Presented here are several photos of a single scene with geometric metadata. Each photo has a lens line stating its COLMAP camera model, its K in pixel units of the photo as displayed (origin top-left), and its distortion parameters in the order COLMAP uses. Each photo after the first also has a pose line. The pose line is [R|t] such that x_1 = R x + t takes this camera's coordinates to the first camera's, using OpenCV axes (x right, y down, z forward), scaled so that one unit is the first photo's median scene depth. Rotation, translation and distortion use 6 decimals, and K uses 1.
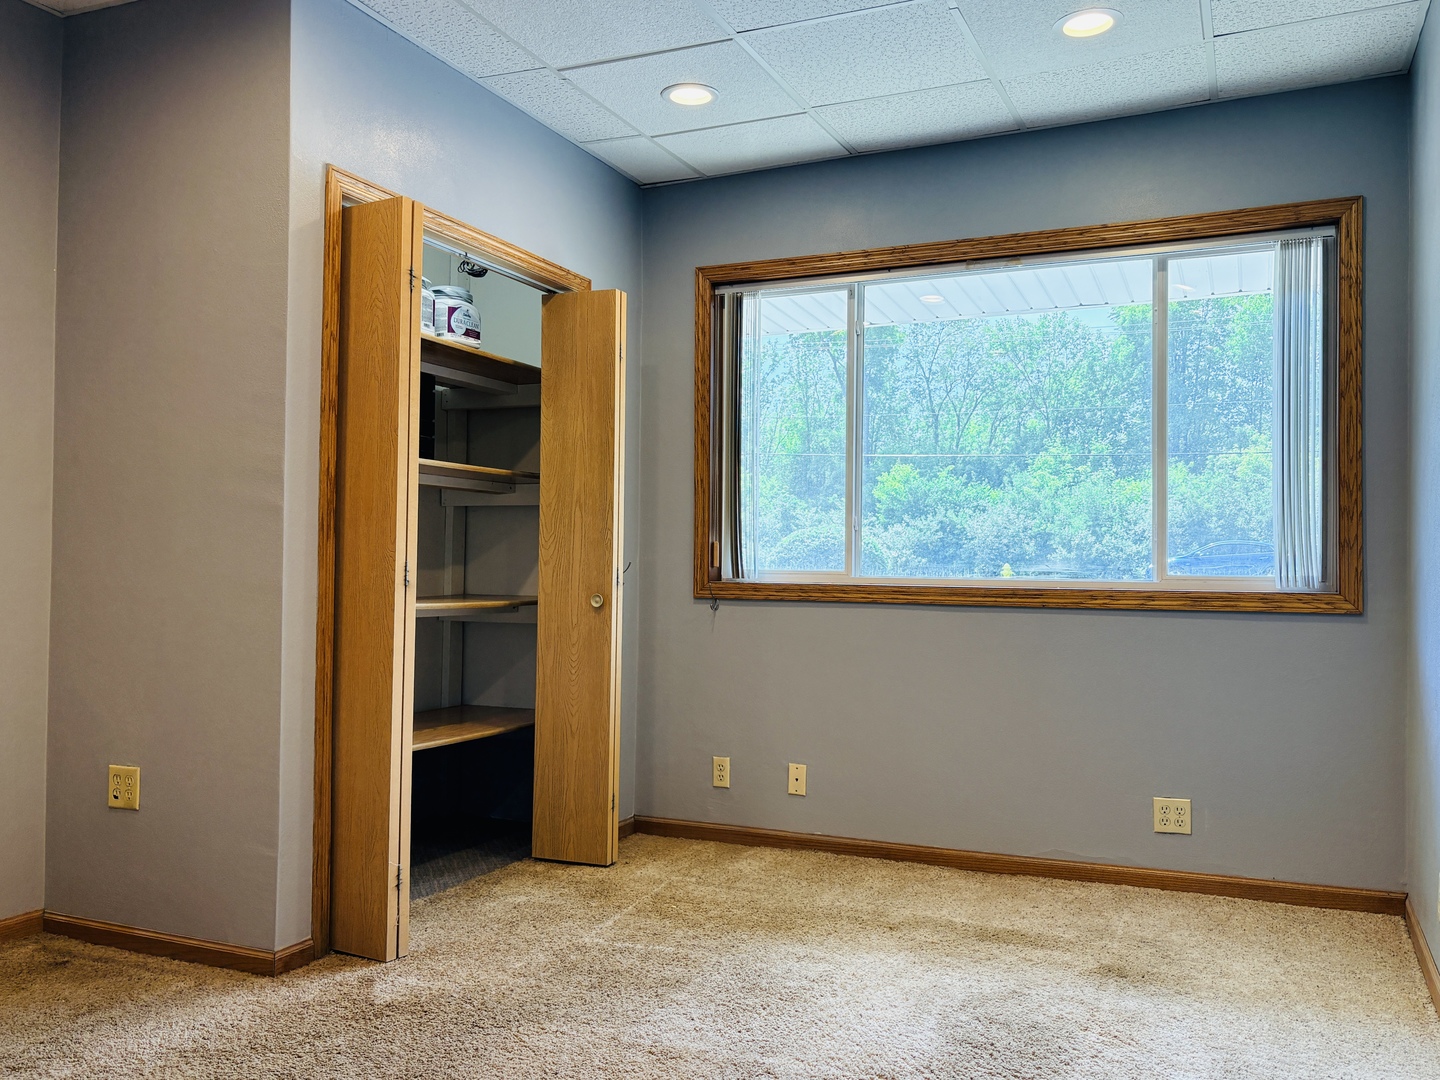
lens RADIAL K [[1187.5, 0, 723.0], [0, 1187.5, 536.9], [0, 0, 1]] dist [0.039904, -0.032453]
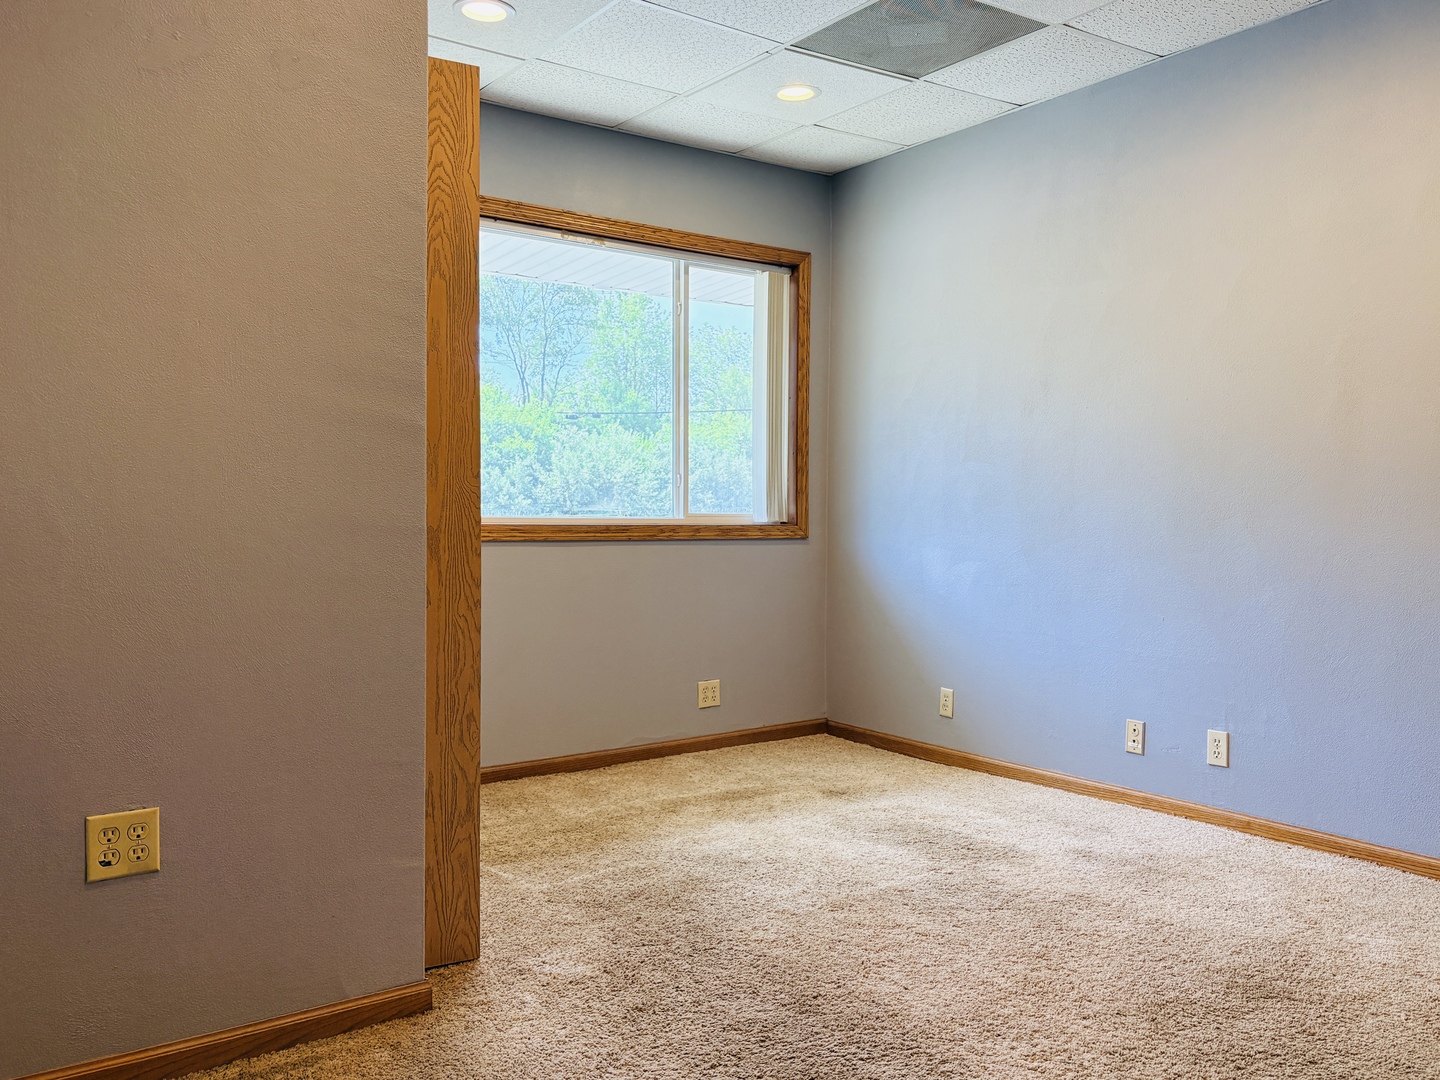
lens RADIAL K [[1187.5, 0, 720.8], [0, 1187.5, 541.2], [0, 0, 1]] dist [0.039904, -0.032453]
pose [[0.504563, -0.026214, 0.862977, -0.781015], [-0.023180, 0.998767, 0.043892, 0.006058], [-0.863064, -0.042150, 0.503333, 0.345396]]
